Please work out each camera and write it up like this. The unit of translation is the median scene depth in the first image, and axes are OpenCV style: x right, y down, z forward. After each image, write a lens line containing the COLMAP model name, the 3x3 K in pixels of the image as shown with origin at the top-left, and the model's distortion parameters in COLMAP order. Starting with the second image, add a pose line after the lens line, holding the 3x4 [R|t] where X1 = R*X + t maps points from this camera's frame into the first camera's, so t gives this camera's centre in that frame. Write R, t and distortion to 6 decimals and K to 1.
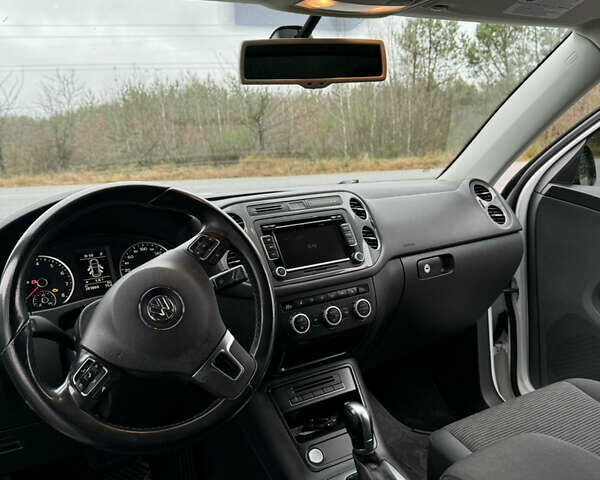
lens RADIAL K [[559.3, 0, 297.0], [0, 559.3, 245.5], [0, 0, 1]] dist [0.149078, -0.324628]
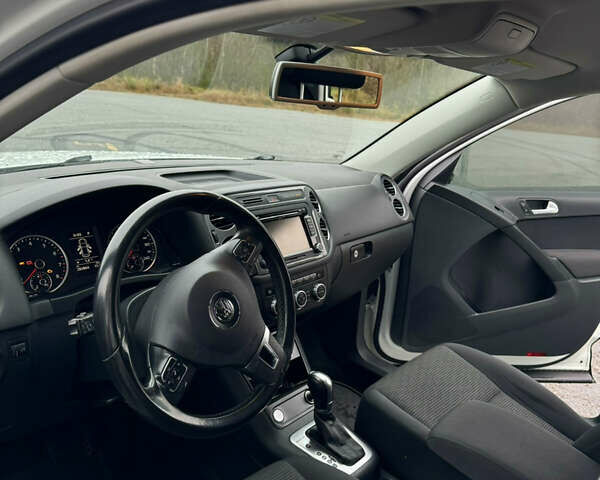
lens RADIAL K [[560.4, 0, 301.6], [0, 560.4, 246.6], [0, 0, 1]] dist [0.182400, -0.302744]
pose [[0.927166, 0.052755, 0.370917, -0.355790], [-0.100254, 0.988867, 0.109956, -0.104913], [-0.360987, -0.139133, 0.922133, -0.056562]]
